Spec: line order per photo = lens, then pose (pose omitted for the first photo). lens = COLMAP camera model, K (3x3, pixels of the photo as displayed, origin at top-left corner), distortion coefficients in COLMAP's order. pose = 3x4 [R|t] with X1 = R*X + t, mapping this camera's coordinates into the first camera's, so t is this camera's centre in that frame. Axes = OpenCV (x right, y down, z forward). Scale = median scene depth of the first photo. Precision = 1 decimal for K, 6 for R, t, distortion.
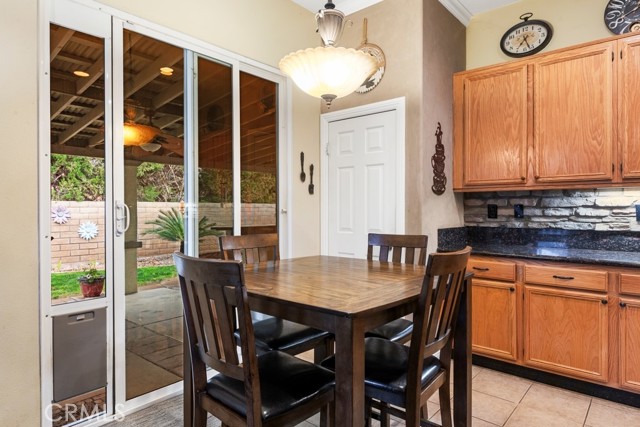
lens RADIAL K [[381.7, 0, 319.2], [0, 381.7, 210.2], [0, 0, 1]] dist [0.029973, -0.028429]
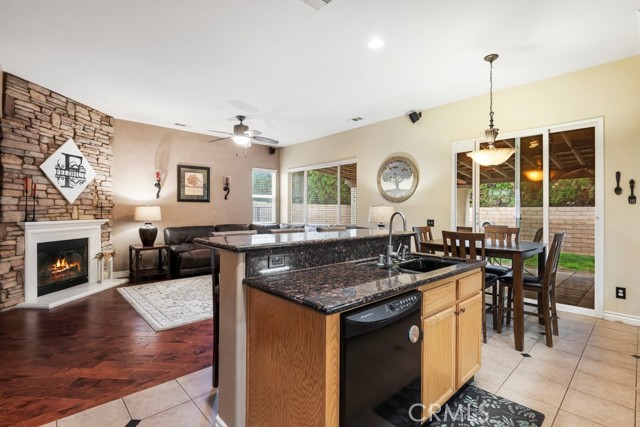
lens RADIAL K [[302.7, 0, 321.4], [0, 302.7, 207.2], [0, 0, 1]] dist [-0.016731, -0.000437]
pose [[-0.104271, -0.010724, -0.994491, 1.204728], [-0.004620, 0.999936, -0.010298, -0.018735], [0.994538, 0.003521, -0.104314, 0.122583]]
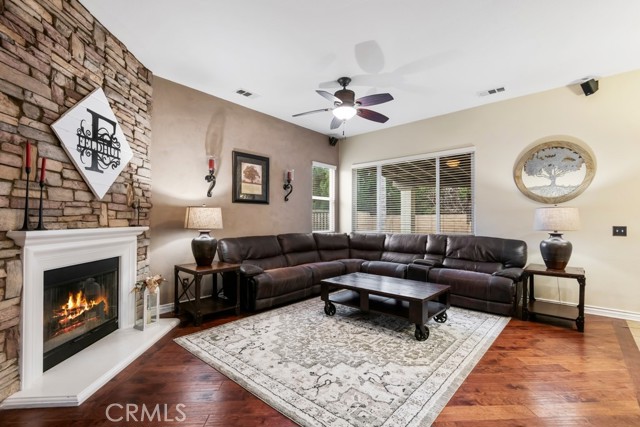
lens RADIAL K [[294.5, 0, 320.0], [0, 294.5, 213.5], [0, 0, 1]] dist [-0.002613, -0.000435]
pose [[-0.018063, -0.021245, -0.999611, 0.677572], [-0.004899, 0.999764, -0.021160, 0.010677], [0.999825, 0.004515, -0.018163, -0.641650]]
